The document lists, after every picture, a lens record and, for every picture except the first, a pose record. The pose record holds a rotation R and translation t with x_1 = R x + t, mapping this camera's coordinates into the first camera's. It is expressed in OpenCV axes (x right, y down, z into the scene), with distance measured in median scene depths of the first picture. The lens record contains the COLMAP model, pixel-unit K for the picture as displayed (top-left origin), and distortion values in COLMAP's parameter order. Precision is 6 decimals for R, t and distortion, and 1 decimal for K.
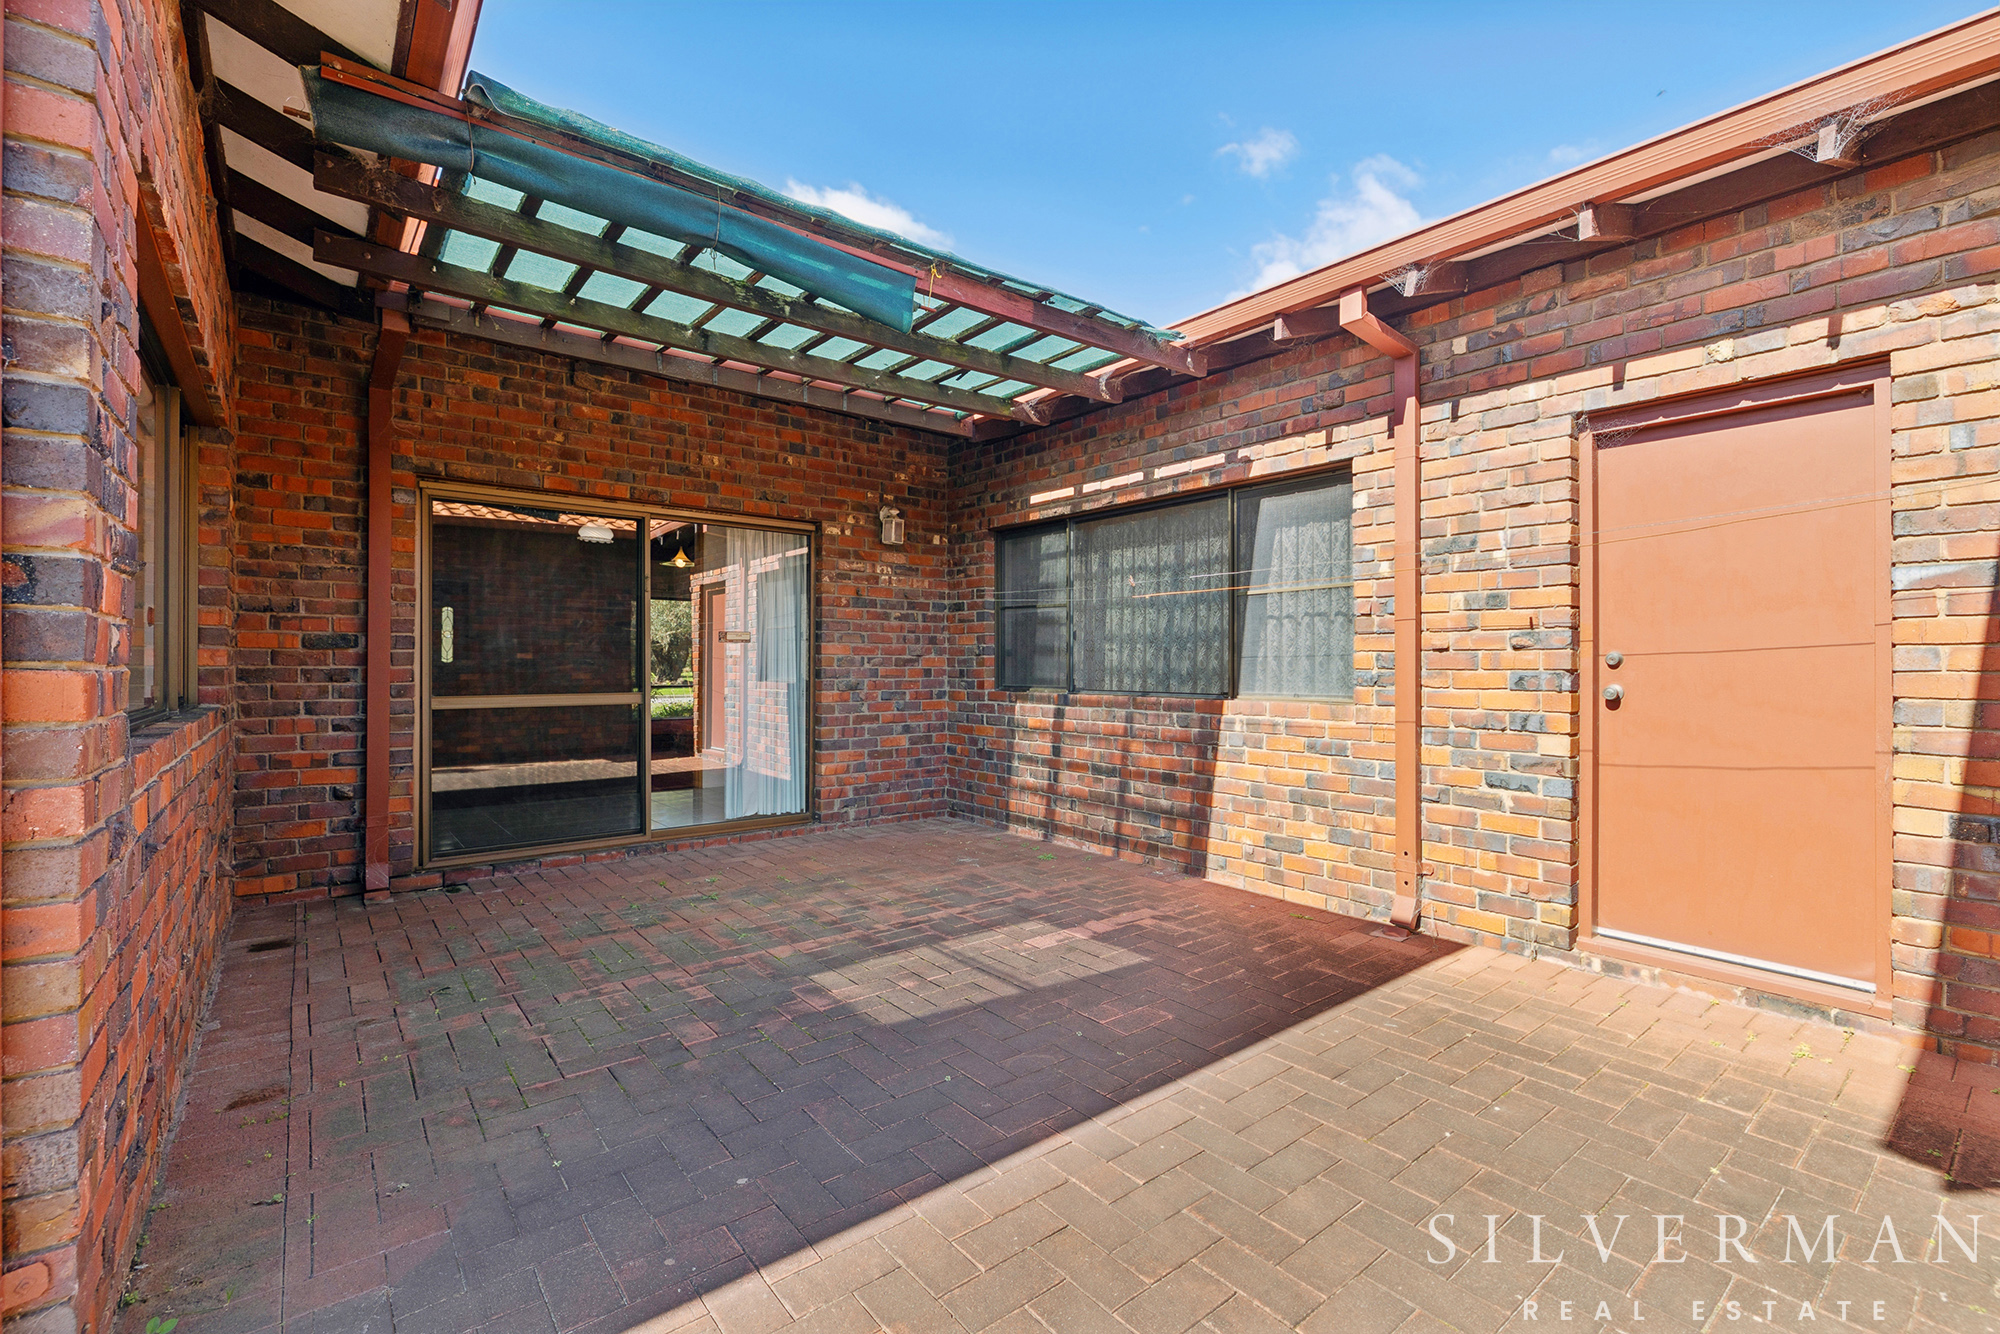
lens RADIAL K [[864.2, 0, 992.1], [0, 864.2, 663.4], [0, 0, 1]] dist [-0.001653, 0.001270]
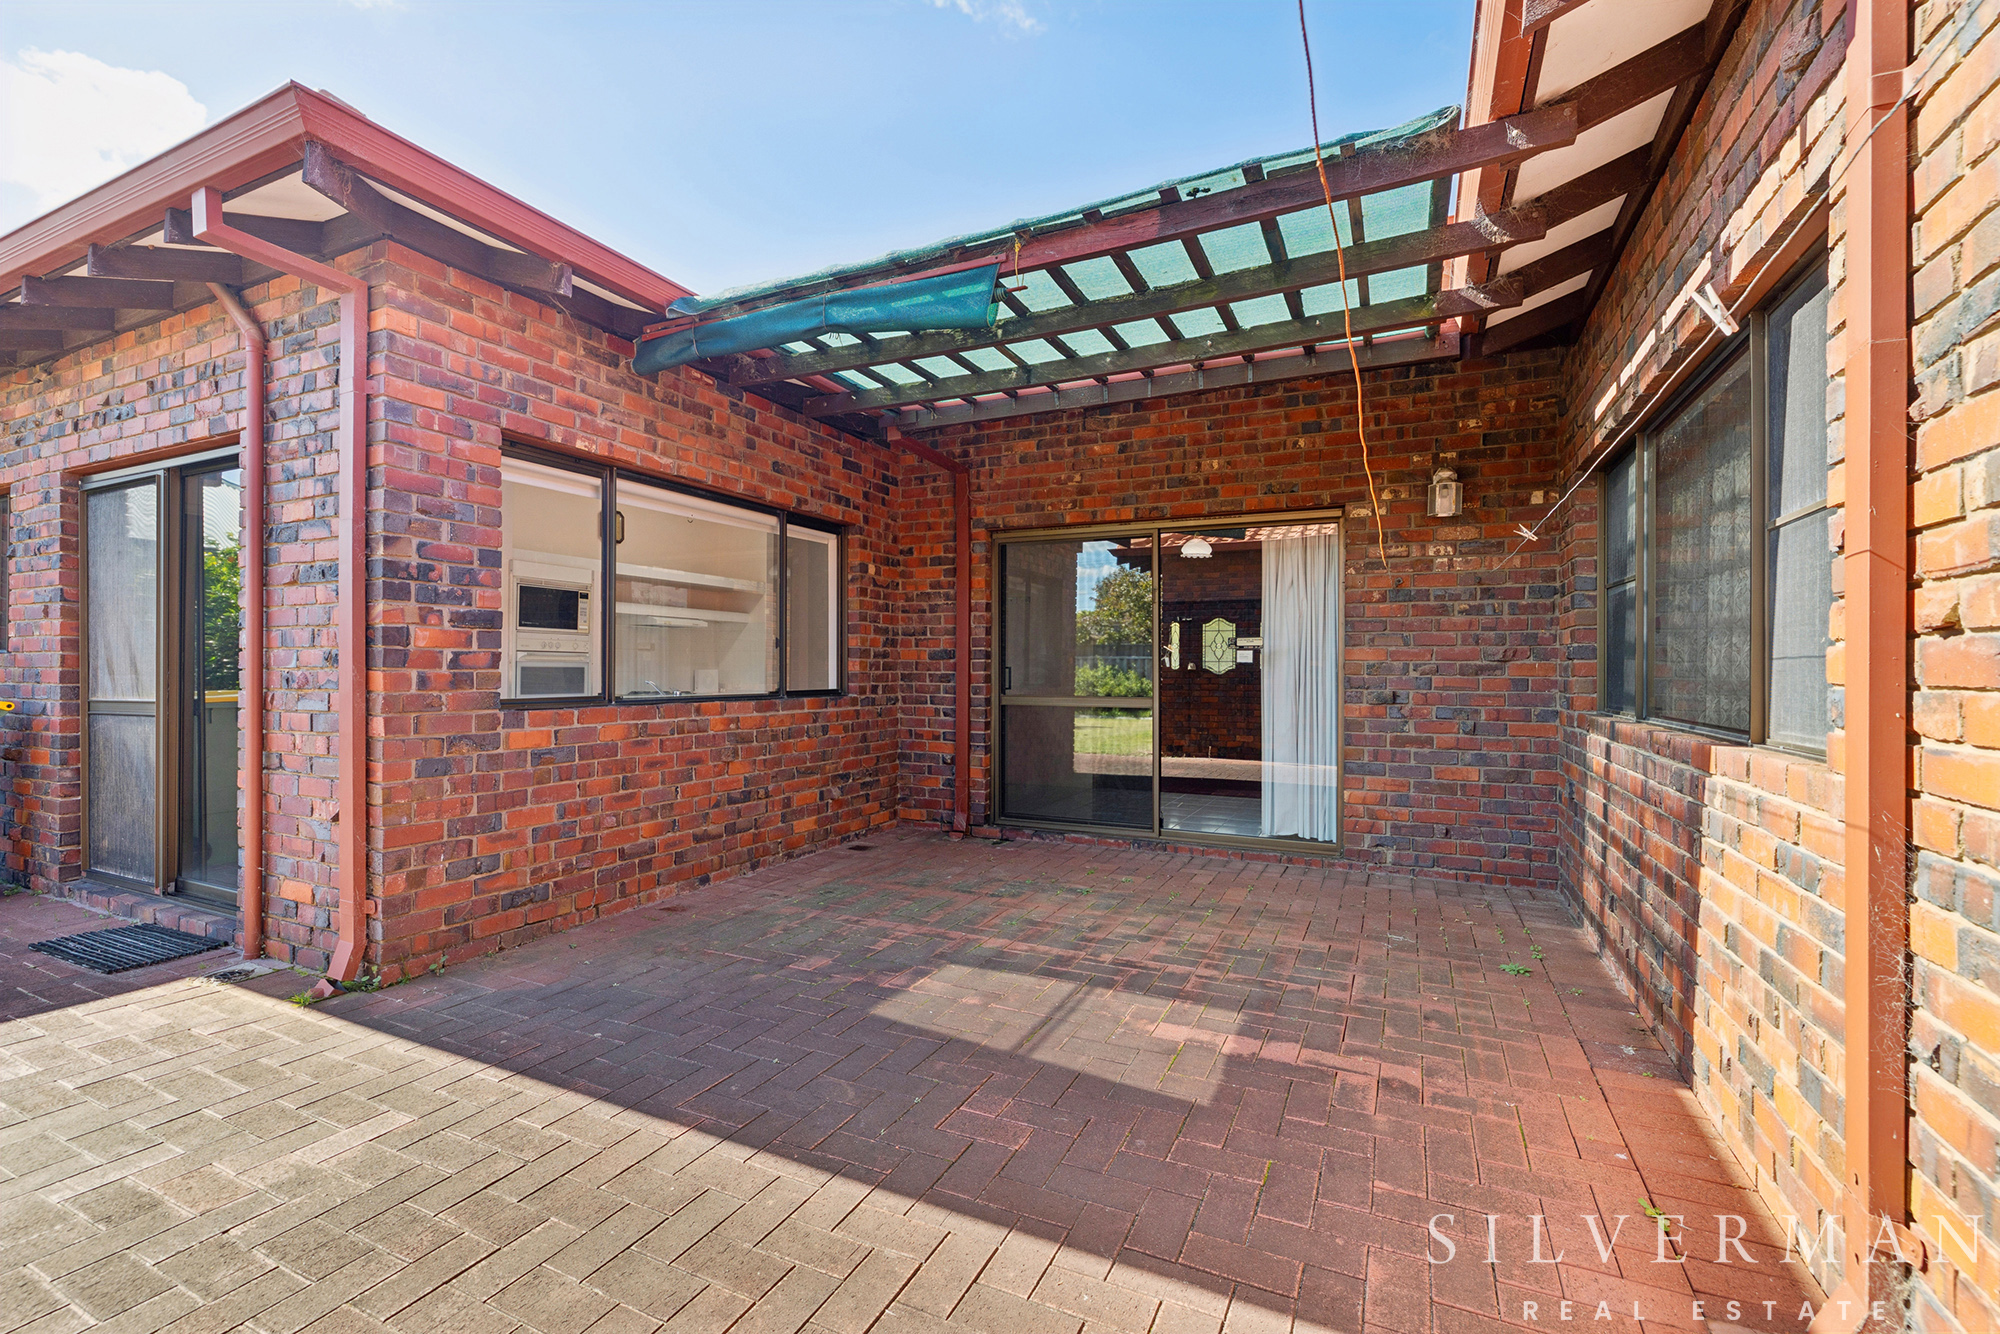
lens RADIAL K [[864.2, 0, 994.2], [0, 864.2, 668.8], [0, 0, 1]] dist [-0.001653, 0.001270]
pose [[0.434066, -0.000177, -0.900881, 0.578400], [-0.003413, 0.999992, -0.001841, 0.000763], [0.900874, 0.003873, 0.434063, 0.441926]]
